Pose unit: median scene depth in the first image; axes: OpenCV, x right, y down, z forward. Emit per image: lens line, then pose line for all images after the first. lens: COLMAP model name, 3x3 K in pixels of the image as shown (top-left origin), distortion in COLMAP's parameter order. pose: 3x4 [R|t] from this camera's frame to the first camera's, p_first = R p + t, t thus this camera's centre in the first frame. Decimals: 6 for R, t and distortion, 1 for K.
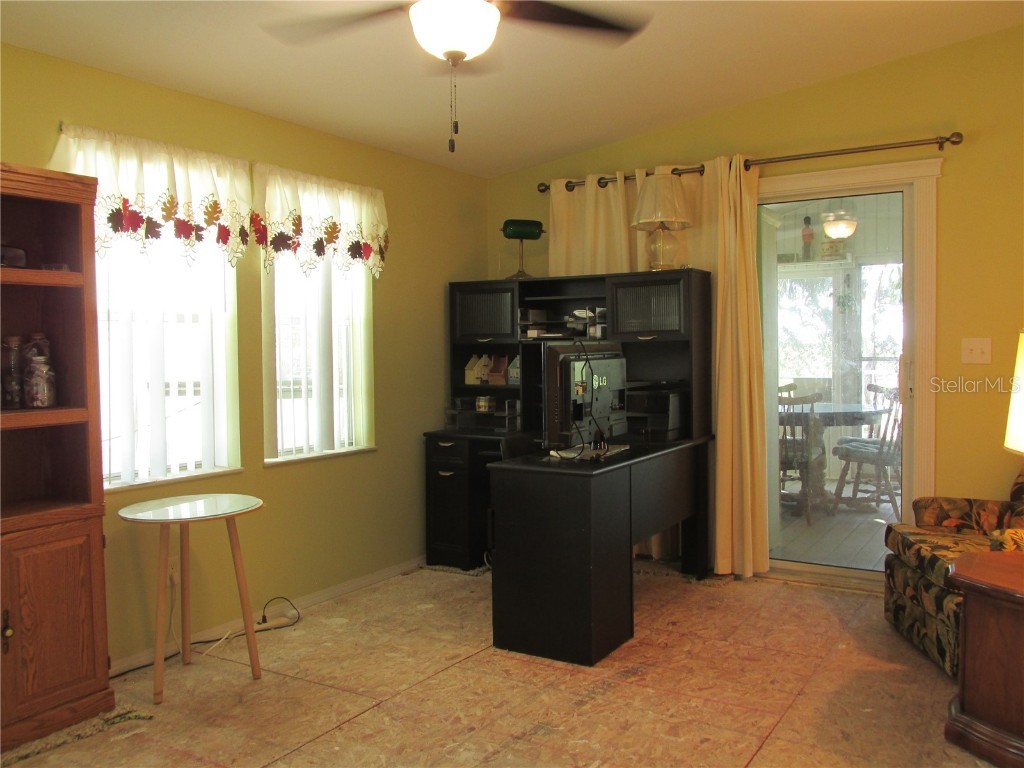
lens RADIAL K [[854.2, 0, 516.3], [0, 854.2, 381.4], [0, 0, 1]] dist [-0.035032, 0.013016]
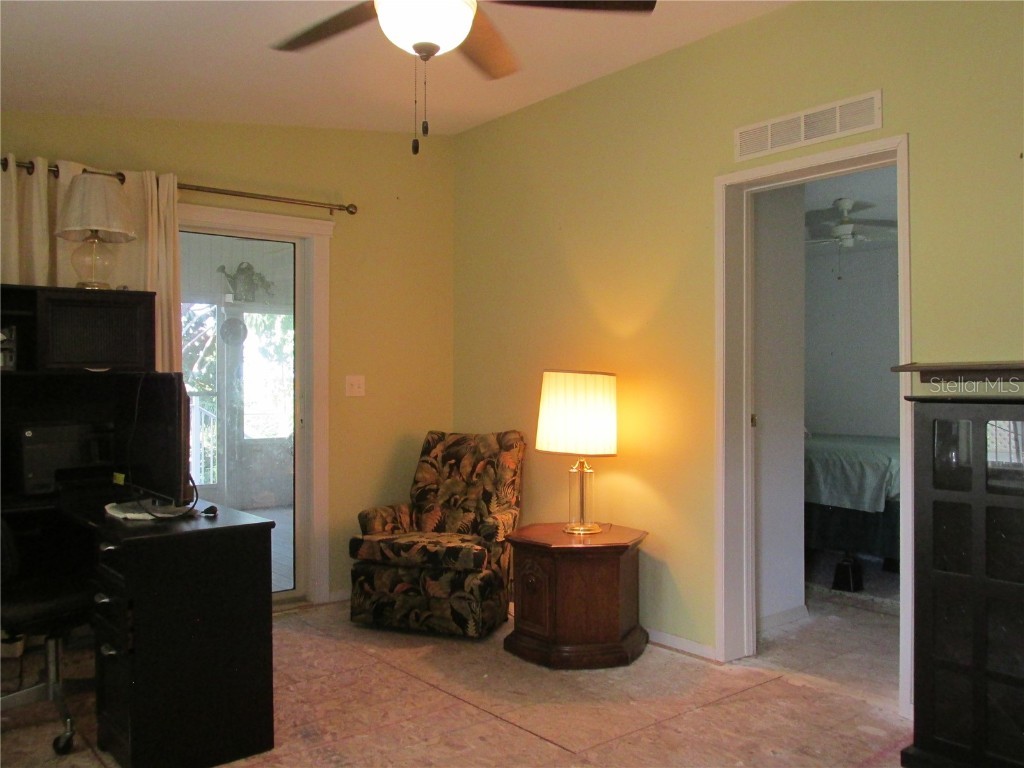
lens RADIAL K [[854.2, 0, 513.5], [0, 854.2, 382.8], [0, 0, 1]] dist [-0.035032, 0.013016]
pose [[0.317267, 0.006421, 0.948314, -0.661515], [0.036661, 0.999147, -0.019031, -0.011286], [-0.947627, 0.040804, 0.316761, 0.486848]]
